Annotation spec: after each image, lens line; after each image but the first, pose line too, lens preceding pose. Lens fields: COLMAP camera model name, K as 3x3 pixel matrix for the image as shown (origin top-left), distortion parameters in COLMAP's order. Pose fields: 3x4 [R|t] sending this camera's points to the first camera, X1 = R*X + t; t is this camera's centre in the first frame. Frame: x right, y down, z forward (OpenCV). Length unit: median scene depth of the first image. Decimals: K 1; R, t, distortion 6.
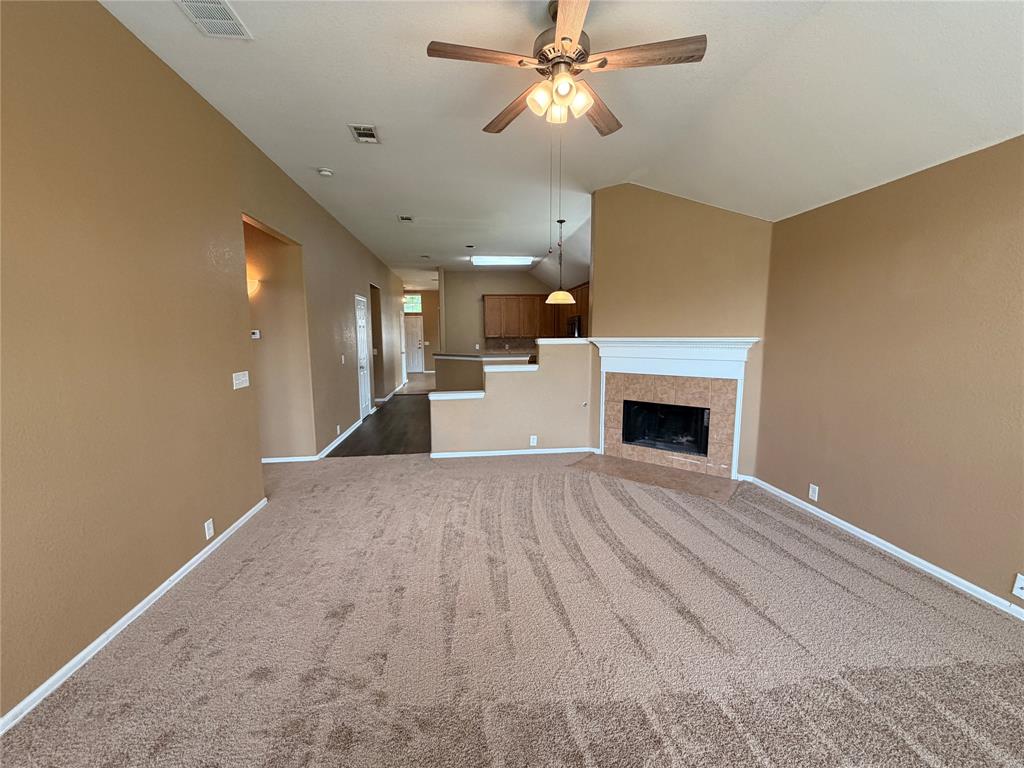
lens RADIAL K [[411.8, 0, 513.4], [0, 411.8, 383.8], [0, 0, 1]] dist [-0.000309, -0.000089]
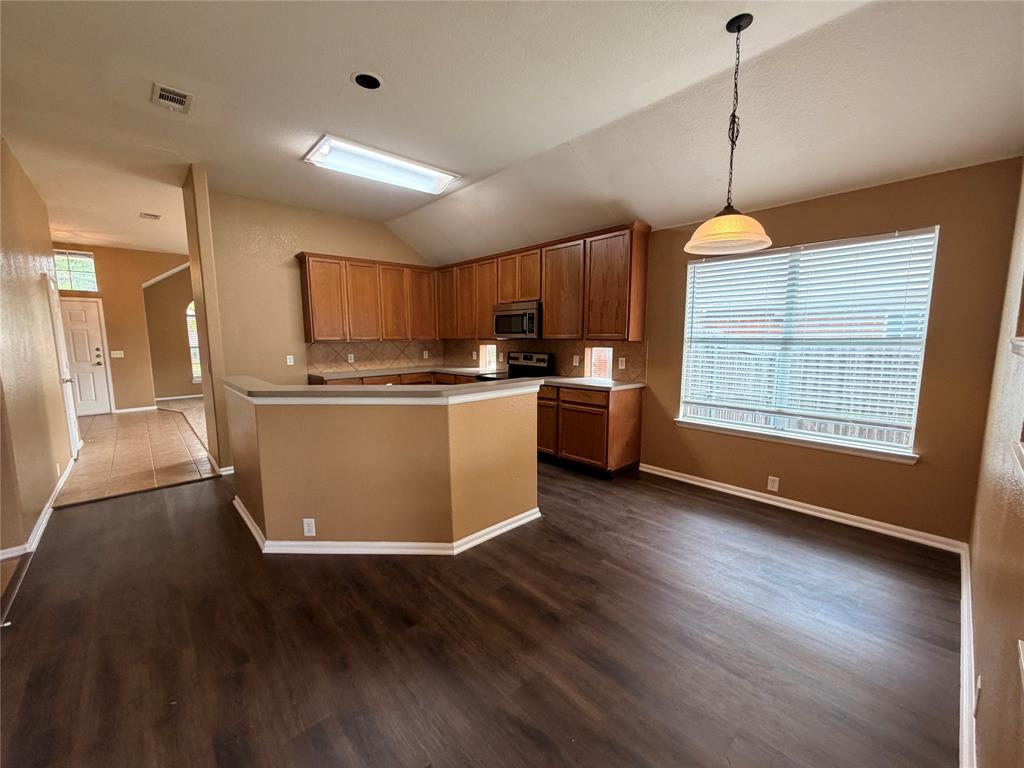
lens RADIAL K [[409.4, 0, 509.4], [0, 409.4, 384.8], [0, 0, 1]] dist [0.002472, 0.000238]
pose [[0.817637, -0.068299, 0.571669, -0.153227], [0.071489, 0.997298, 0.016903, -0.049621], [-0.571279, 0.027047, 0.820310, 0.447523]]
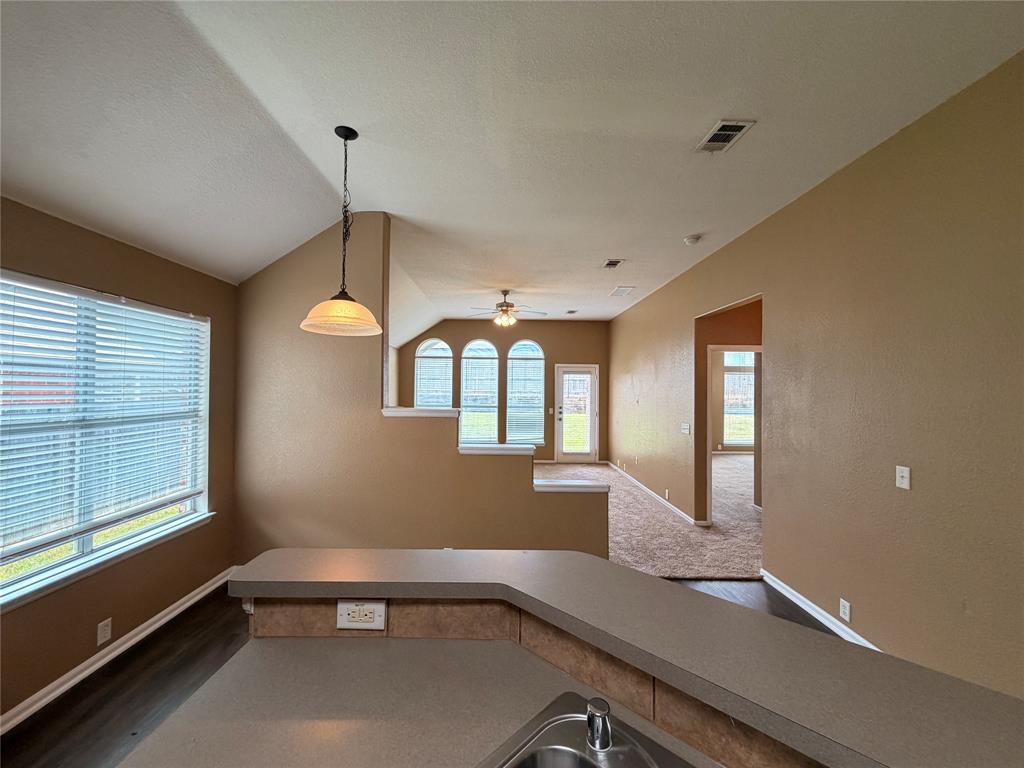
lens RADIAL K [[411.8, 0, 513.4], [0, 411.8, 383.8], [0, 0, 1]] dist [-0.000309, -0.000089]
pose [[-0.993221, -0.005859, 0.116091, -0.044615], [0.006358, 0.994495, 0.104591, -0.105986], [-0.116065, 0.104620, -0.987716, 0.779538]]
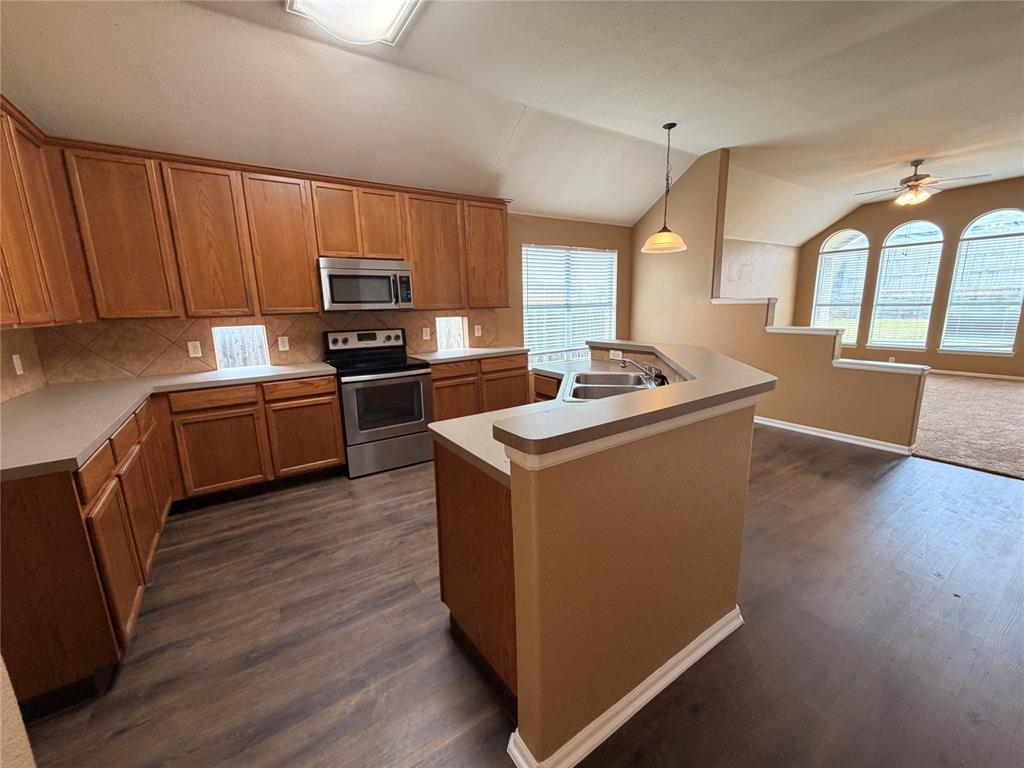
lens RADIAL K [[409.4, 0, 509.4], [0, 409.4, 384.8], [0, 0, 1]] dist [0.002472, 0.000238]
pose [[-0.444796, -0.161492, 0.880952, -0.232712], [0.134491, 0.960413, 0.243963, -0.103702], [-0.885476, 0.226994, -0.405469, 0.889597]]
